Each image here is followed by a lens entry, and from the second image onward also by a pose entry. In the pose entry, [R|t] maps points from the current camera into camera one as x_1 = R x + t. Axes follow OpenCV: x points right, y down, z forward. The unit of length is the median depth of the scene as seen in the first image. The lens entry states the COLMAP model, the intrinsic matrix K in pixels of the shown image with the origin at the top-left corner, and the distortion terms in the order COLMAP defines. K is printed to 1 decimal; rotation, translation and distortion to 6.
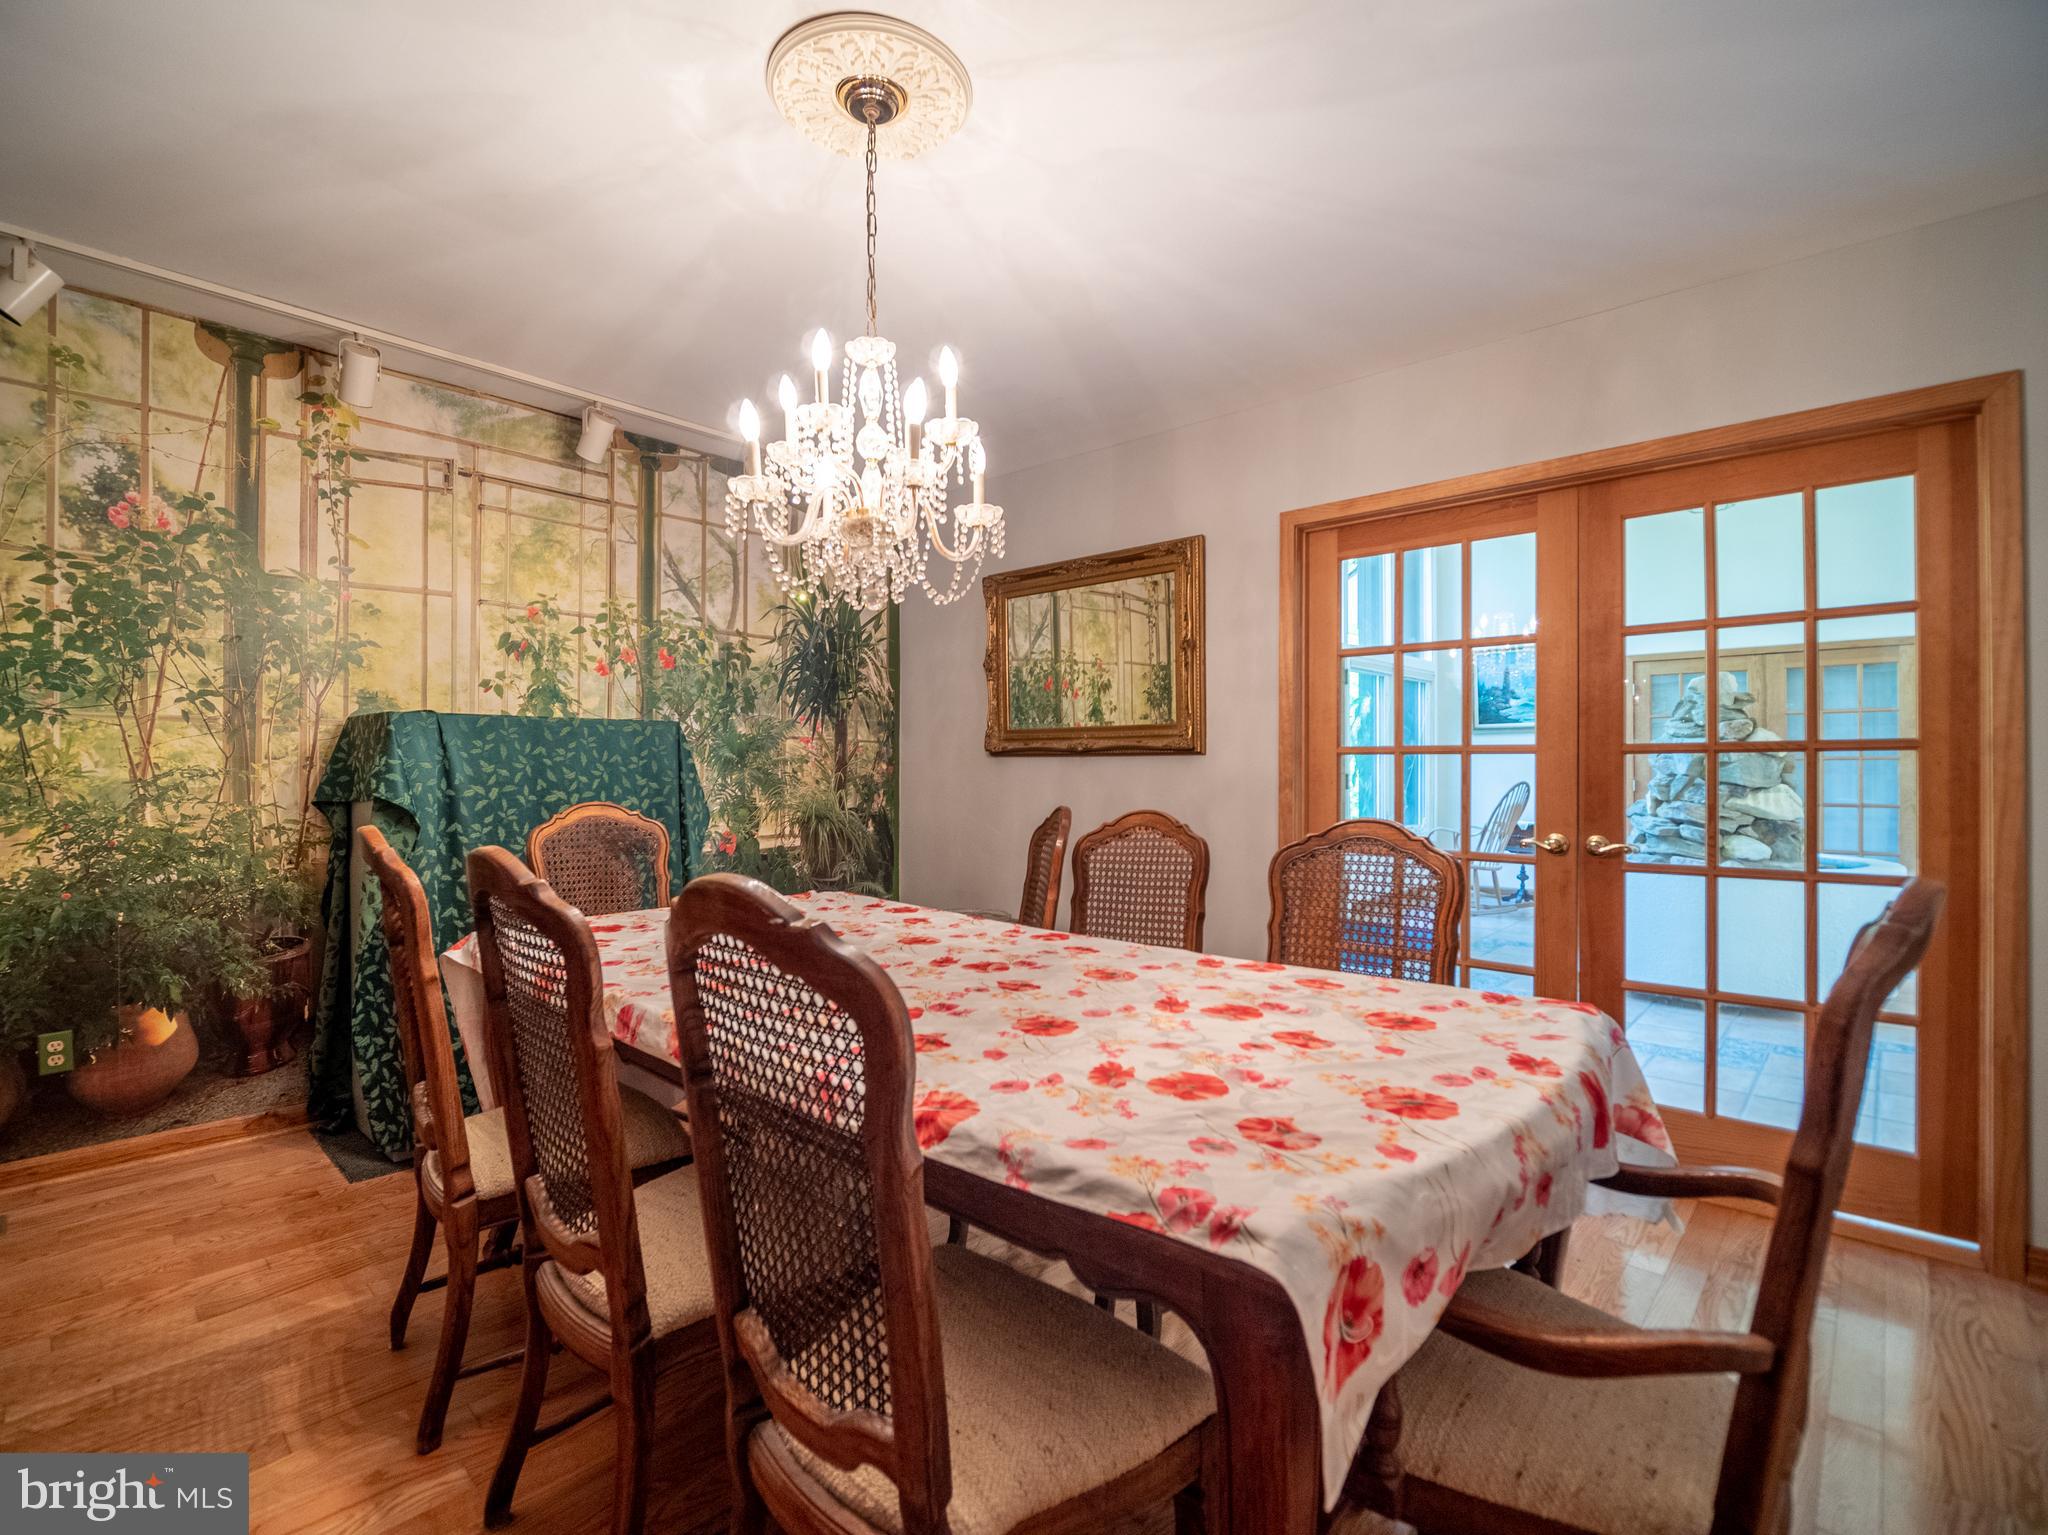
lens RADIAL K [[945.2, 0, 1016.1], [0, 945.2, 755.0], [0, 0, 1]] dist [-0.012843, -0.000809]
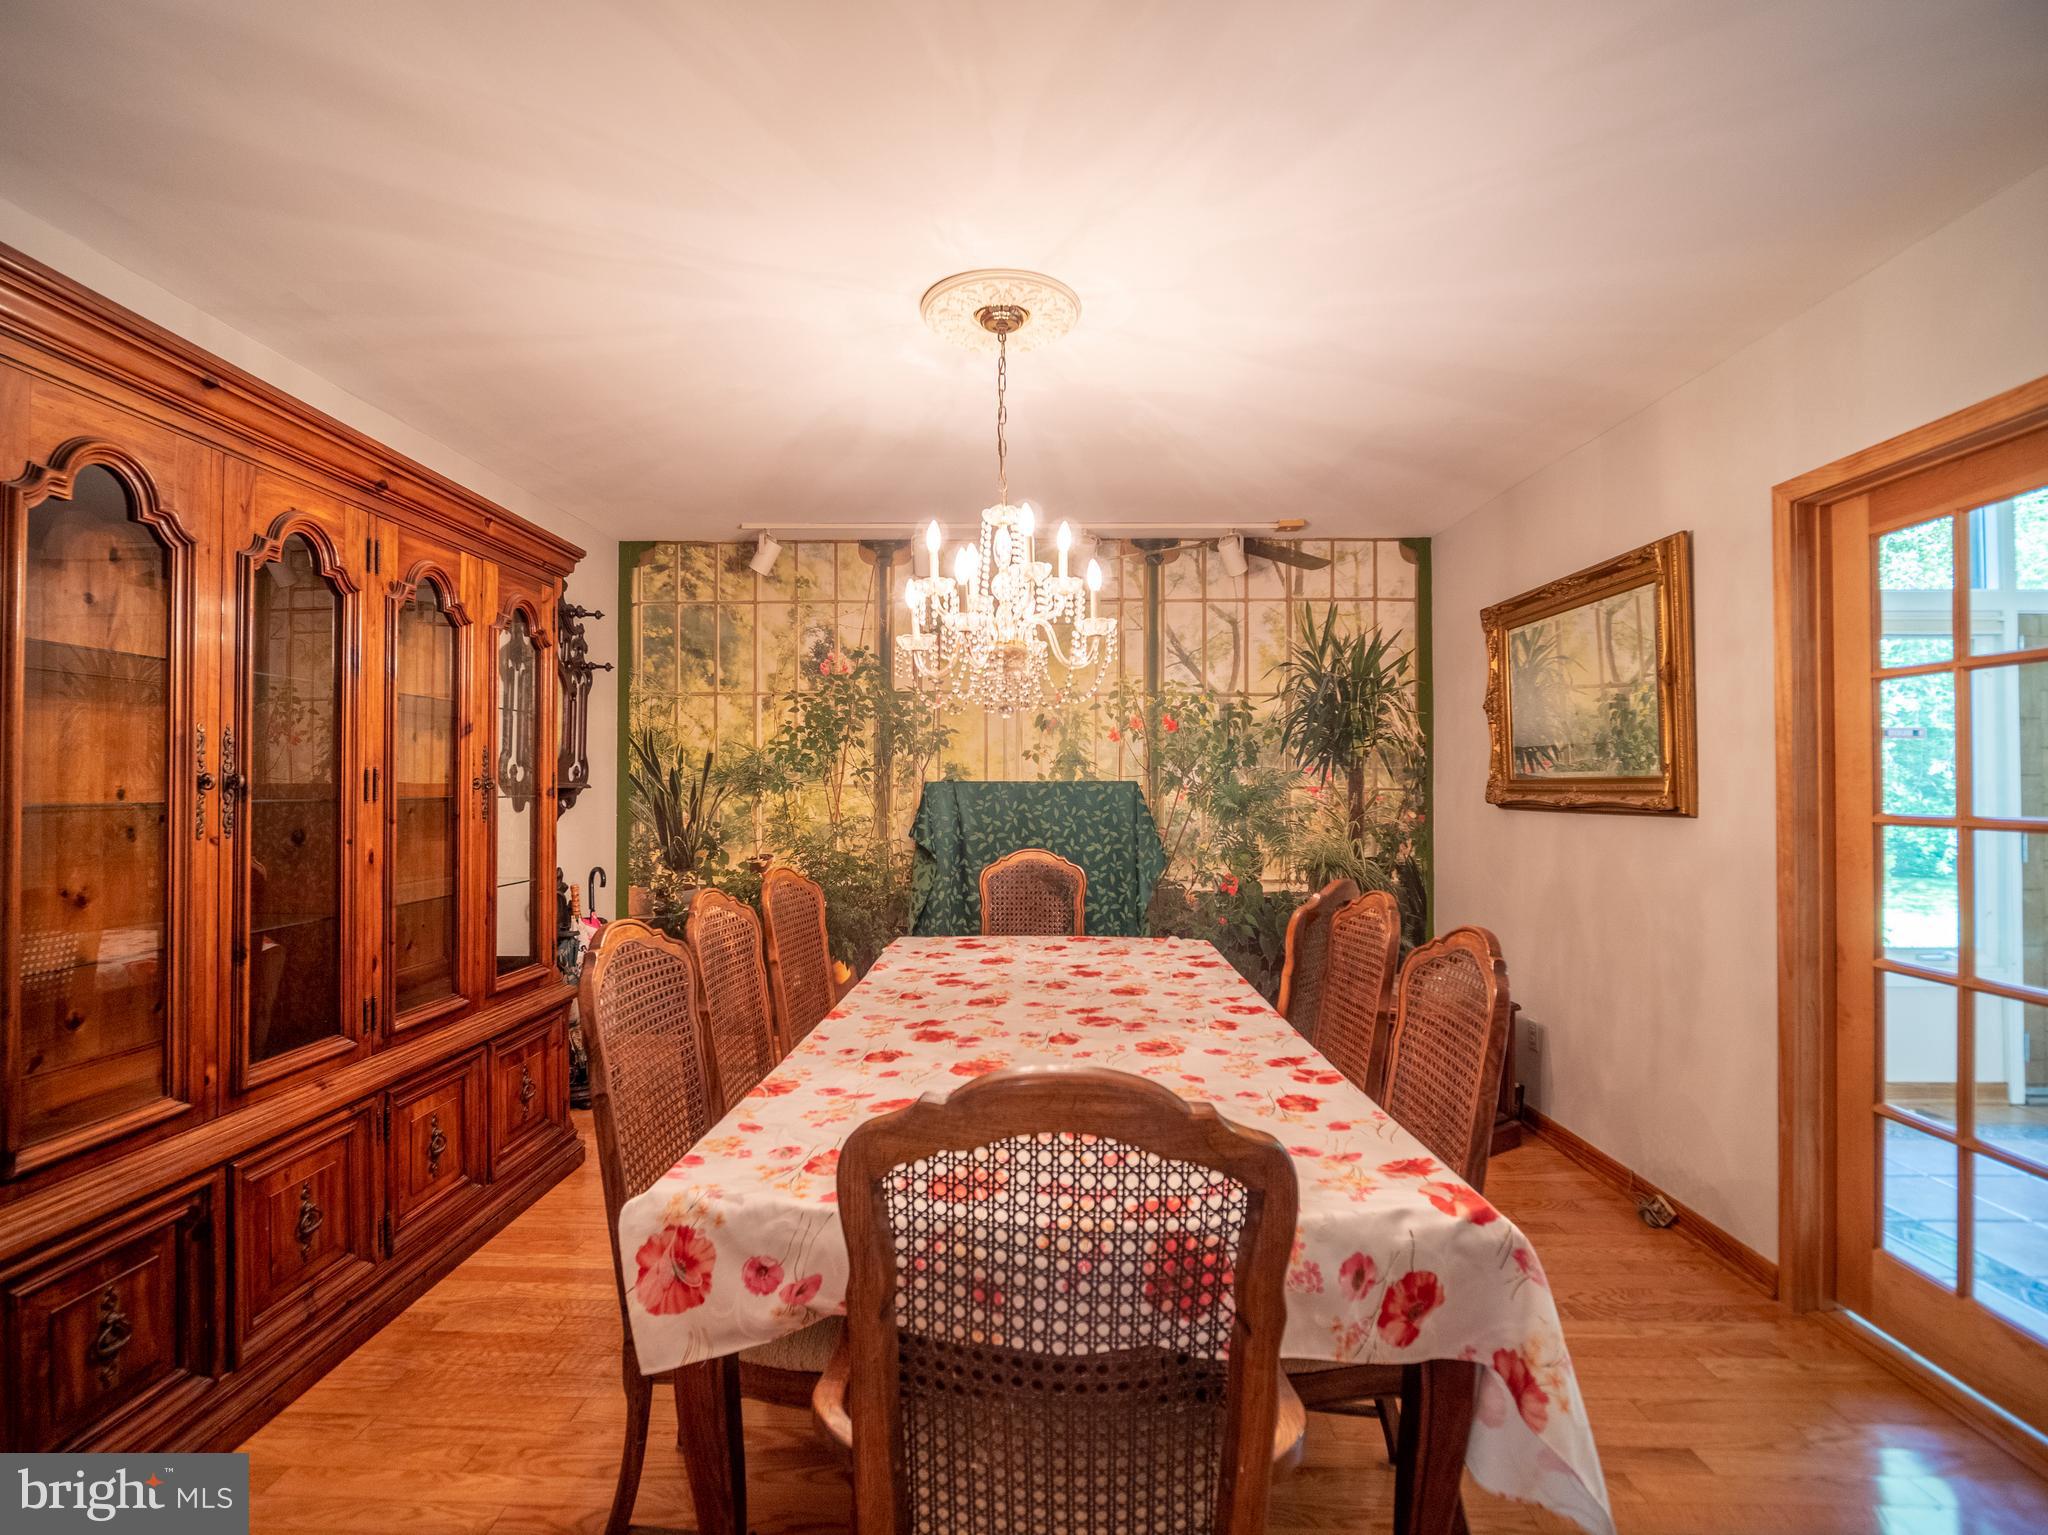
lens RADIAL K [[945.2, 0, 1016.1], [0, 945.2, 755.0], [0, 0, 1]] dist [-0.012843, -0.000809]
pose [[0.660395, -0.024864, -0.750507, 0.424485], [0.009172, 0.999644, -0.025047, -0.038527], [0.750863, 0.009657, 0.660388, 0.093099]]
